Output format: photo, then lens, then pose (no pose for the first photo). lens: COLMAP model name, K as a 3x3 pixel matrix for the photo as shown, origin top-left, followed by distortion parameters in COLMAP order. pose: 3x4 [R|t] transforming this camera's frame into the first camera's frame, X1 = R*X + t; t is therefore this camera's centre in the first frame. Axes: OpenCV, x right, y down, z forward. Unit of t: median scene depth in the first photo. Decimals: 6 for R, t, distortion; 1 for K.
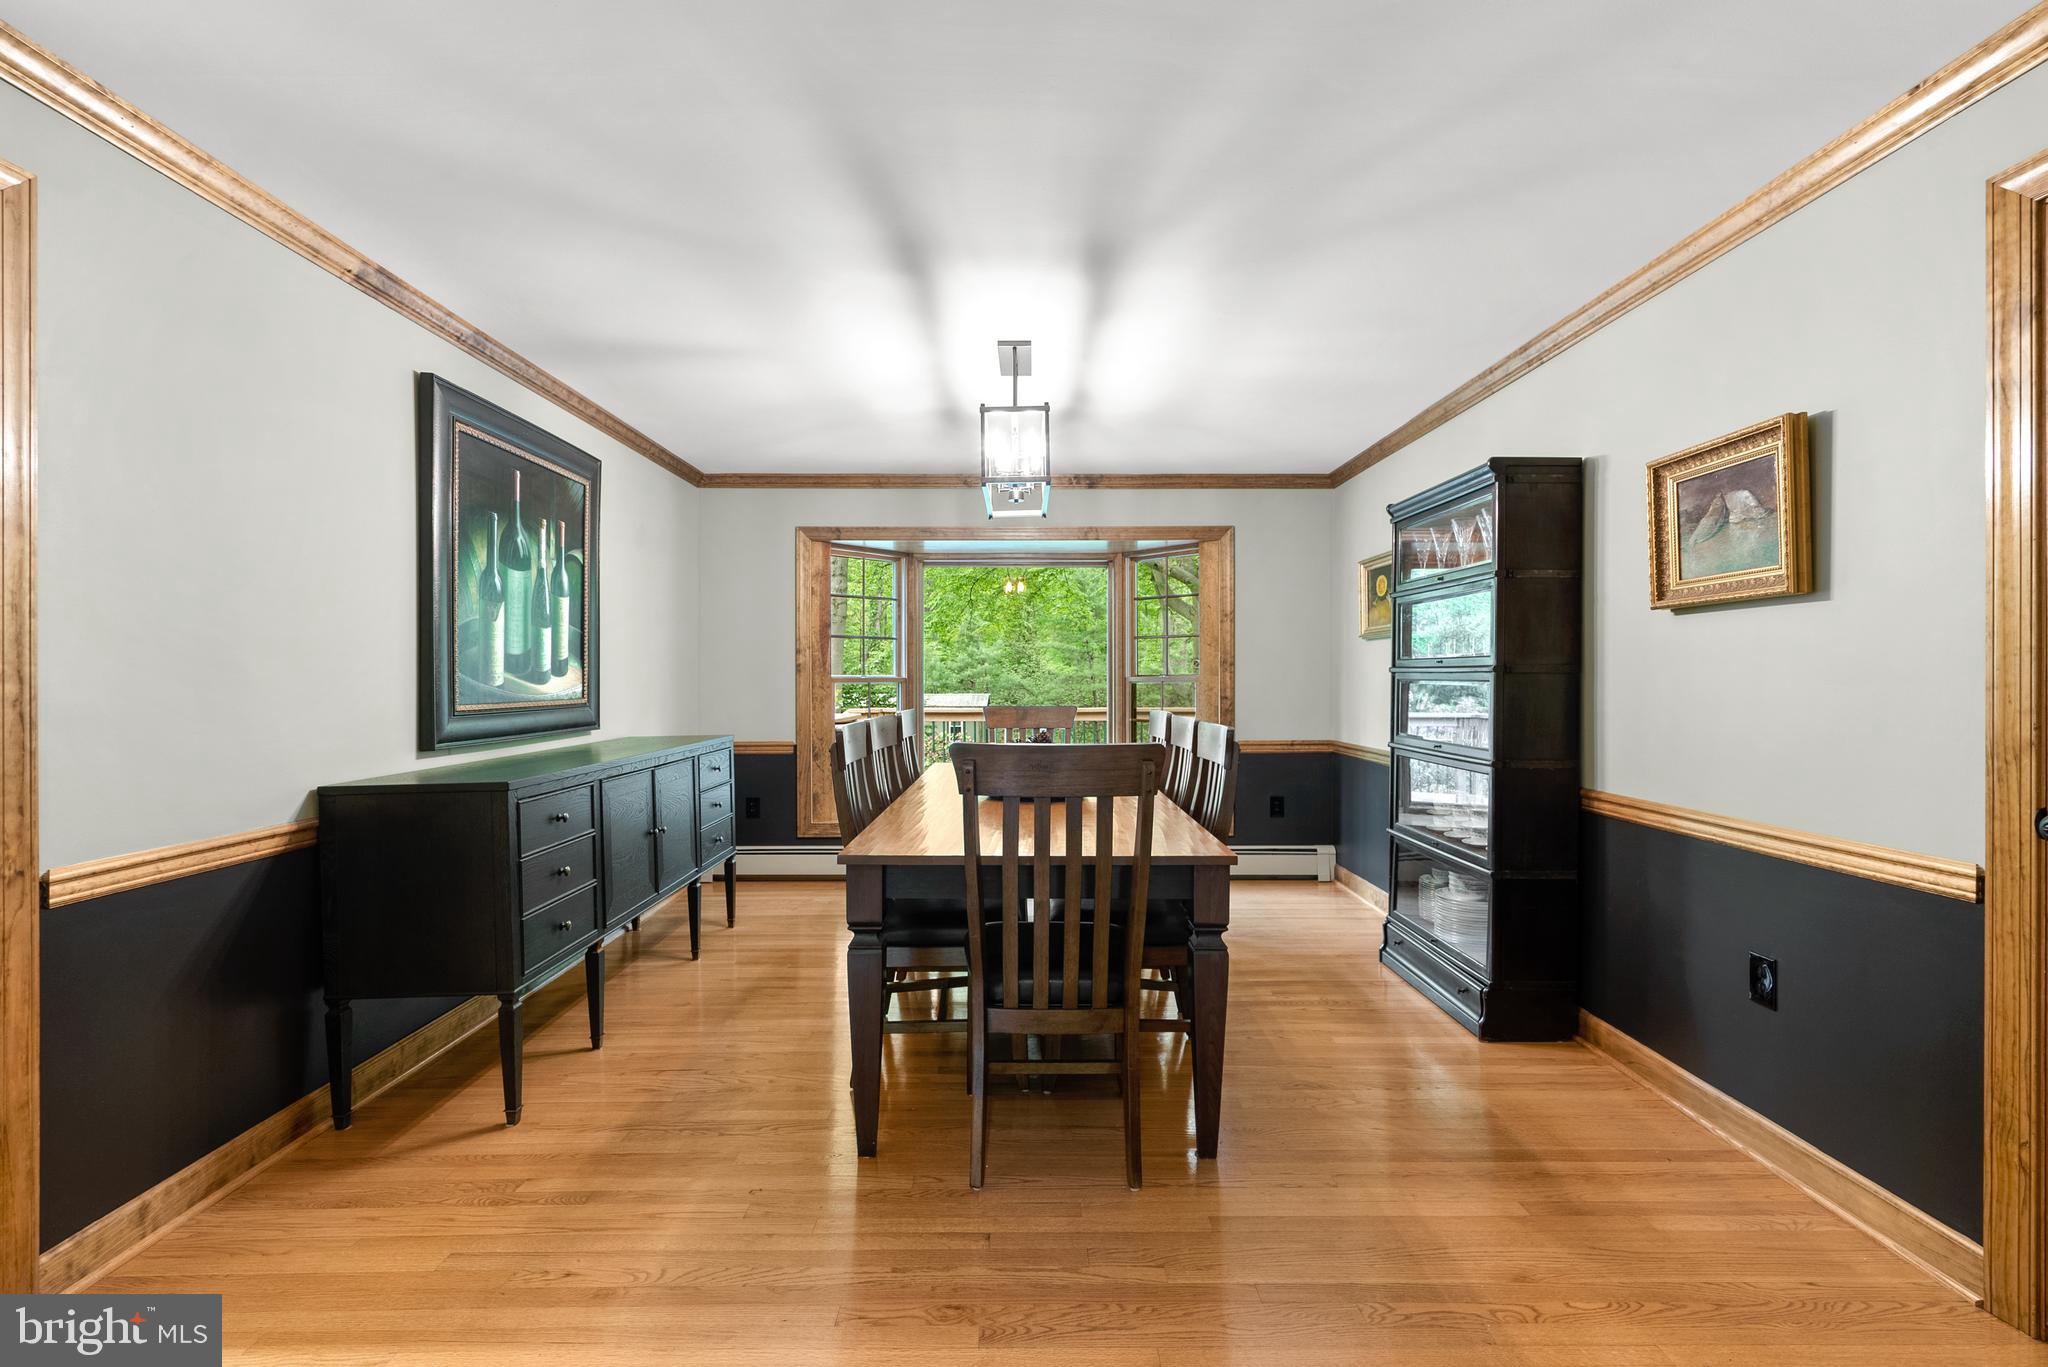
lens RADIAL K [[946.1, 0, 1015.4], [0, 946.1, 670.1], [0, 0, 1]] dist [-0.000798, 0.000451]
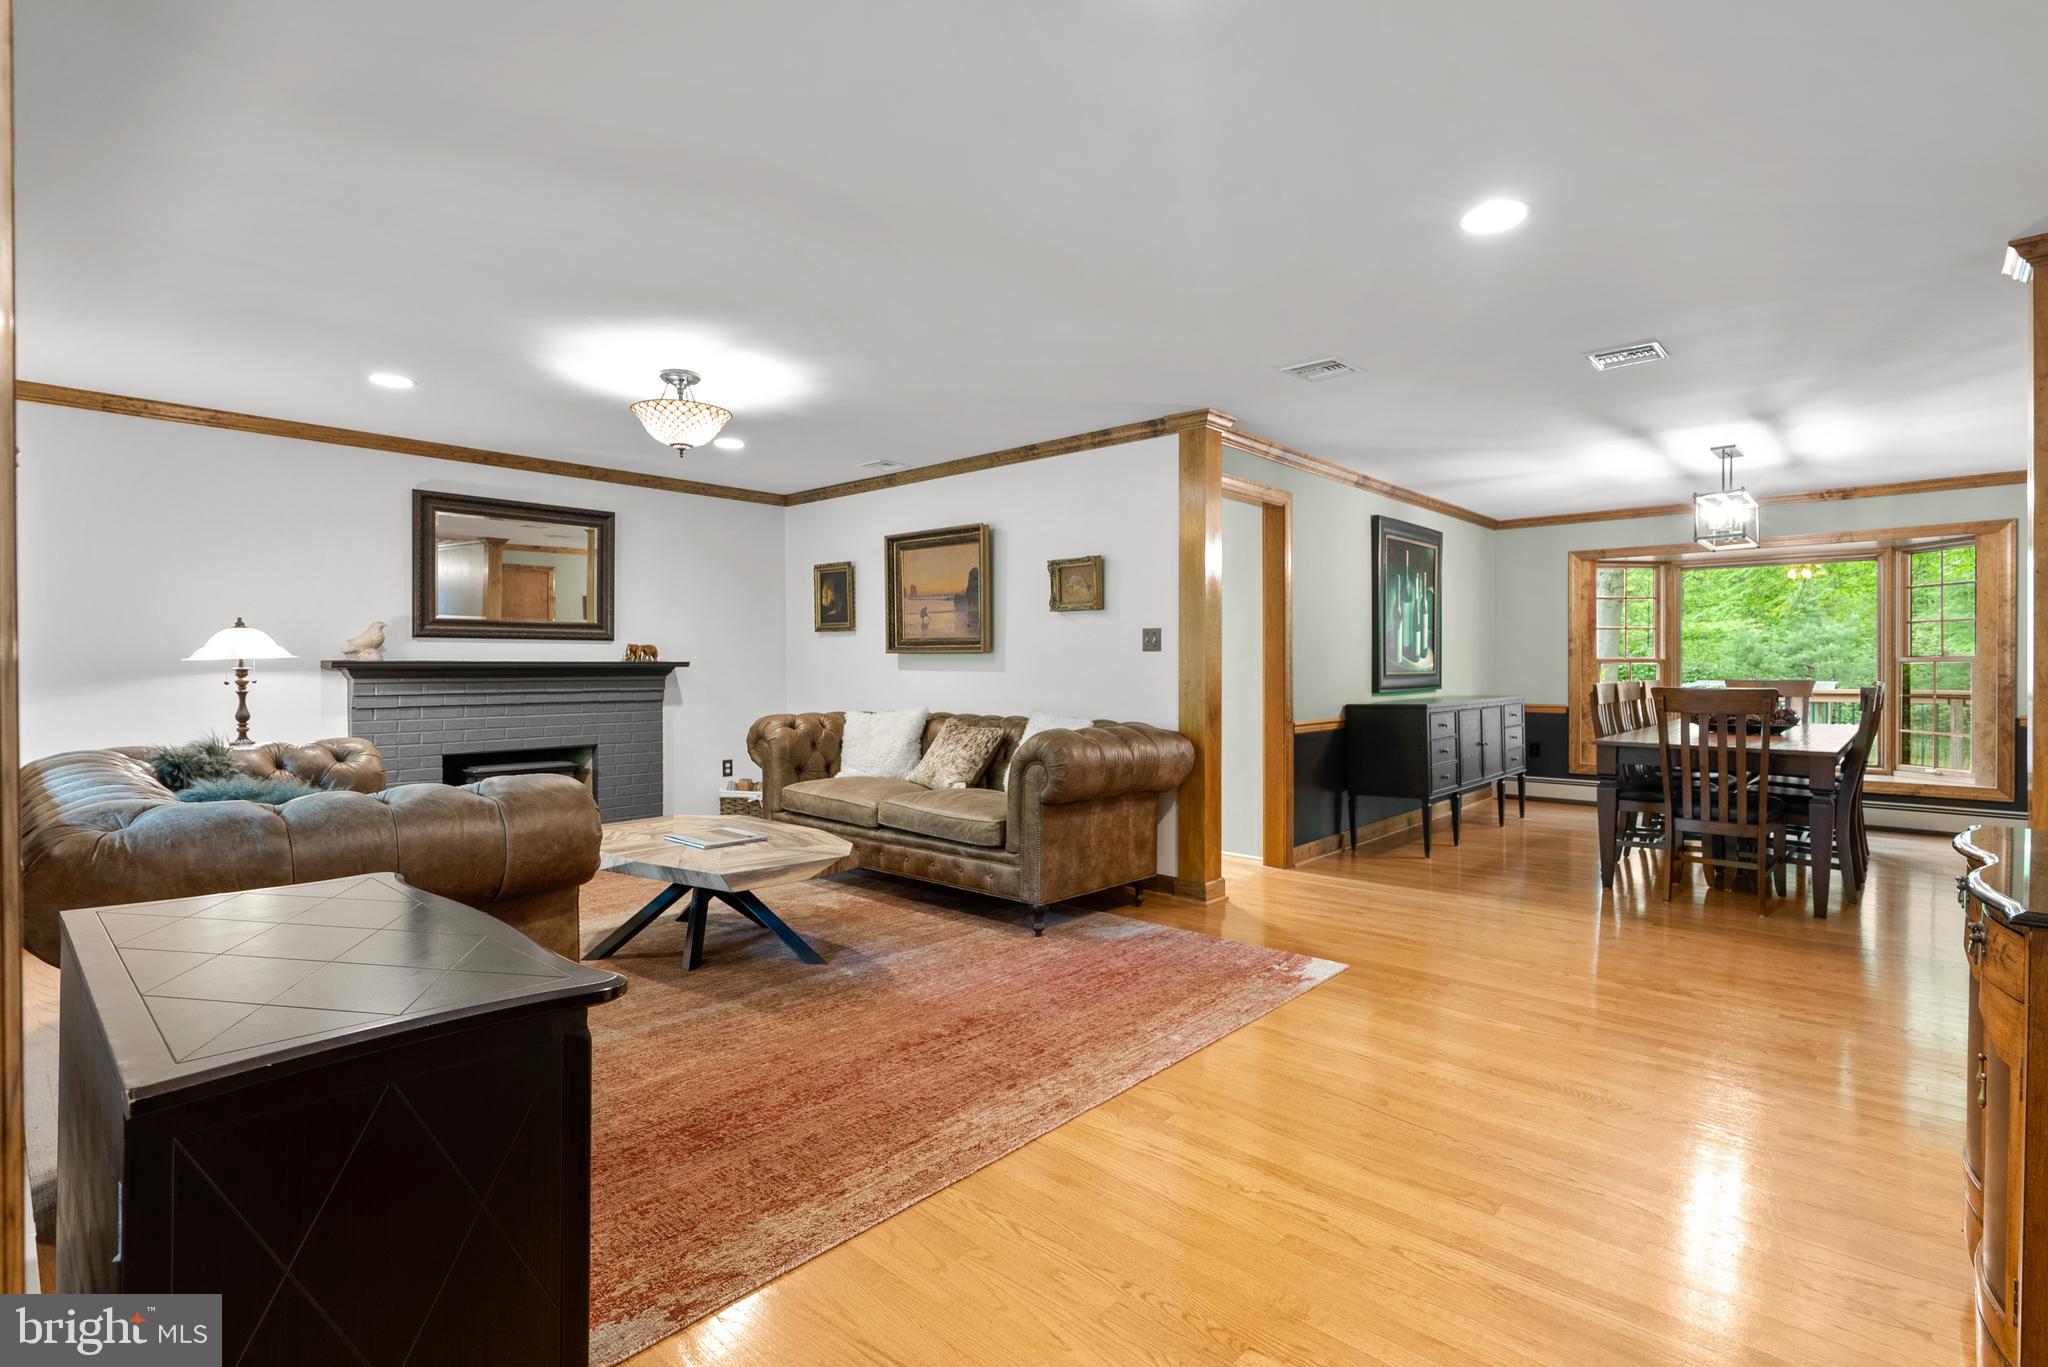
lens RADIAL K [[982.1, 0, 1027.3], [0, 982.1, 671.1], [0, 0, 1]] dist [-0.001907, 0.000059]
pose [[0.745817, 0.005433, -0.666129, 0.187897], [0.005818, 0.999875, 0.014670, -0.000642], [0.666126, -0.014817, 0.745692, -0.837345]]
